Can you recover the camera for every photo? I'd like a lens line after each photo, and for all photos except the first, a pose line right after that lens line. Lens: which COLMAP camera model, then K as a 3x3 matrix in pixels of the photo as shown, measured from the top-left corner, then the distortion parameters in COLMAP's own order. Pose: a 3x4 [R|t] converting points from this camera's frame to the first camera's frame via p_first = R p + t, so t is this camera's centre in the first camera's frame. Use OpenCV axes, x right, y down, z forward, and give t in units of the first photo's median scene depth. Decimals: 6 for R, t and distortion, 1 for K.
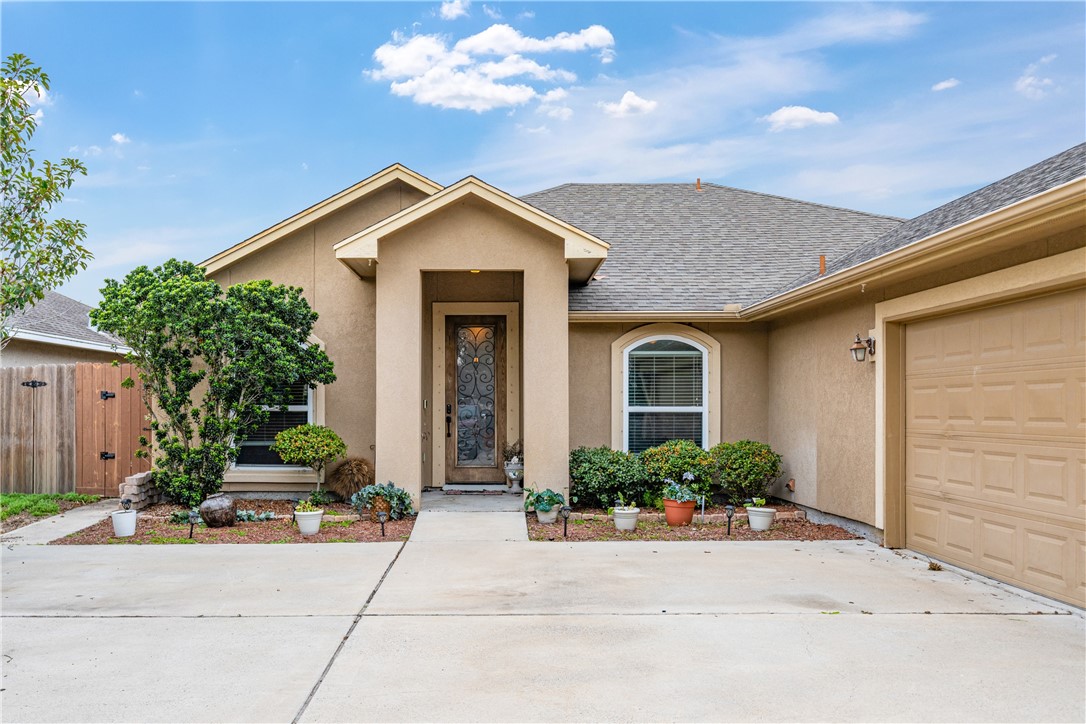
lens RADIAL K [[859.9, 0, 542.7], [0, 859.9, 370.7], [0, 0, 1]] dist [0.004383, -0.000597]
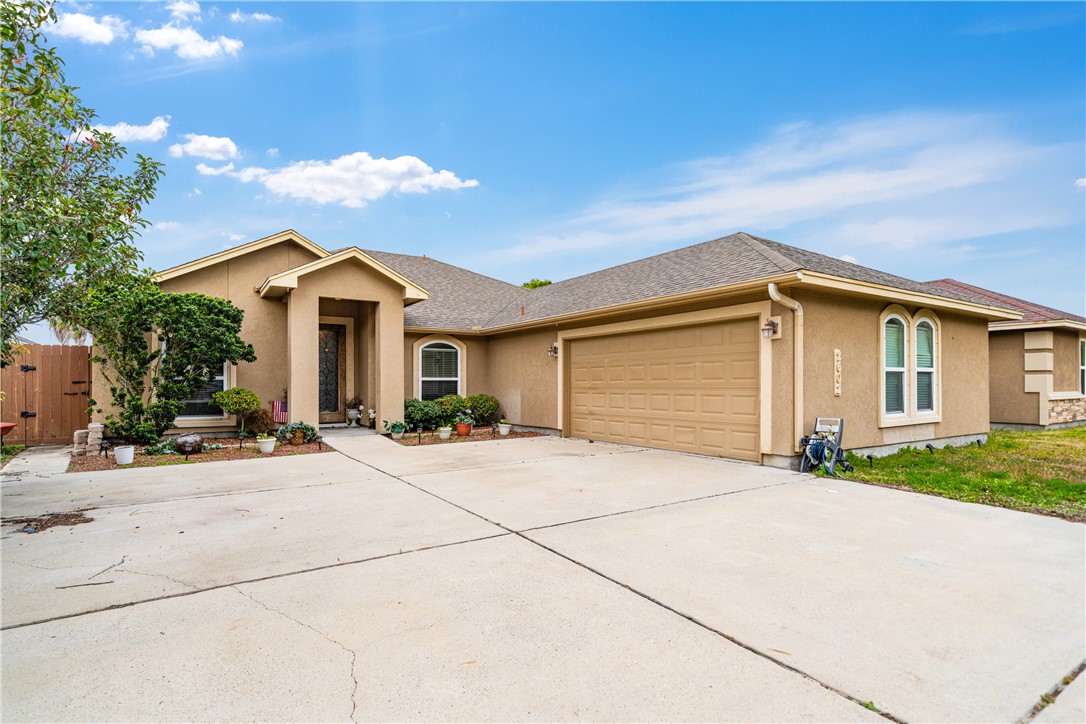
lens RADIAL K [[529.8, 0, 542.4], [0, 529.8, 360.3], [0, 0, 1]] dist [-0.001308, 0.000975]
pose [[0.830683, 0.020834, 0.556355, -0.360936], [-0.018589, 0.999780, -0.009684, 0.011418], [-0.556435, -0.002298, 0.830888, -0.121714]]
